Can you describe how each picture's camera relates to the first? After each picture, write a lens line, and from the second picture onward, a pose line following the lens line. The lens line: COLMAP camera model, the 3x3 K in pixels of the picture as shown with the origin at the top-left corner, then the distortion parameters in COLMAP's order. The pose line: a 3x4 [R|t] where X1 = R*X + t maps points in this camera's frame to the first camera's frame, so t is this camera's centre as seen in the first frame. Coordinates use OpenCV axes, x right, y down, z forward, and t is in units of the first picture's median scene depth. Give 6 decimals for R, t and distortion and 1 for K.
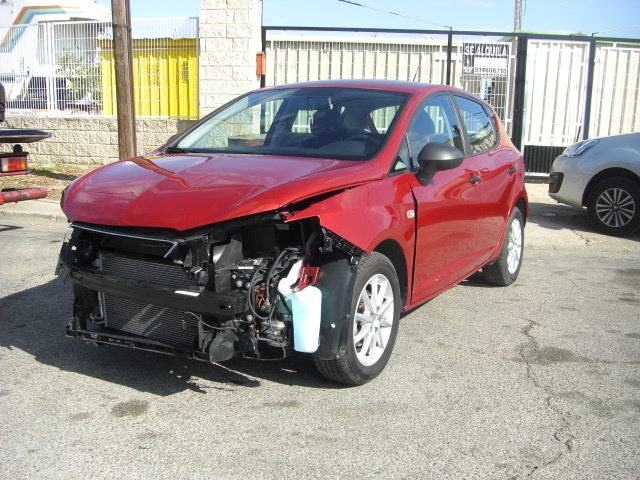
lens RADIAL K [[724.3, 0, 320.0], [0, 724.3, 240.0], [0, 0, 1]] dist [-0.202375, 0.217101]
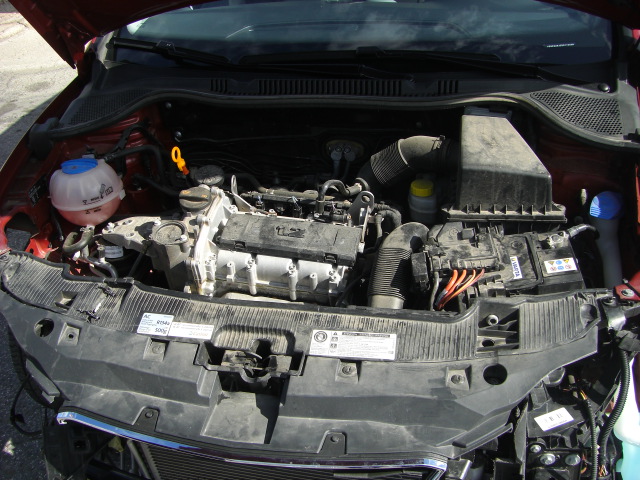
lens RADIAL K [[724.3, 0, 320.0], [0, 724.3, 240.0], [0, 0, 1]] dist [-0.202375, 0.217101]
pose [[0.948952, -0.244339, 0.199470, -0.284863], [0.149252, 0.904956, 0.398470, -0.238770], [-0.277874, -0.348357, 0.895228, 0.685874]]
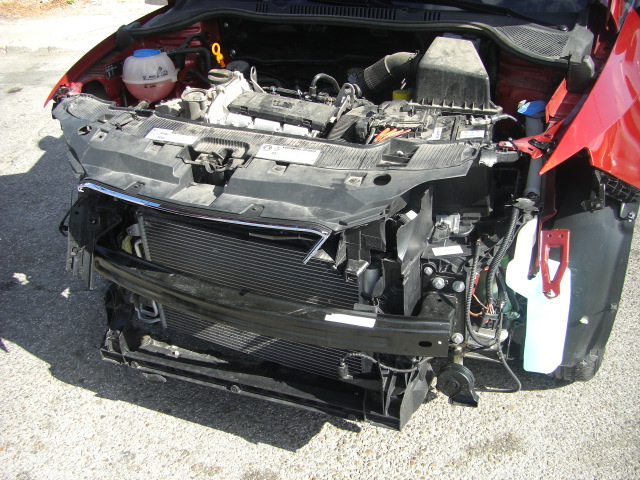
lens RADIAL K [[724.3, 0, 320.0], [0, 724.3, 240.0], [0, 0, 1]] dist [-0.202375, 0.217101]
pose [[0.995019, -0.092339, 0.037546, -0.209224], [0.075760, 0.945336, 0.317176, -0.139057], [-0.064782, -0.312752, 0.947623, 0.499246]]
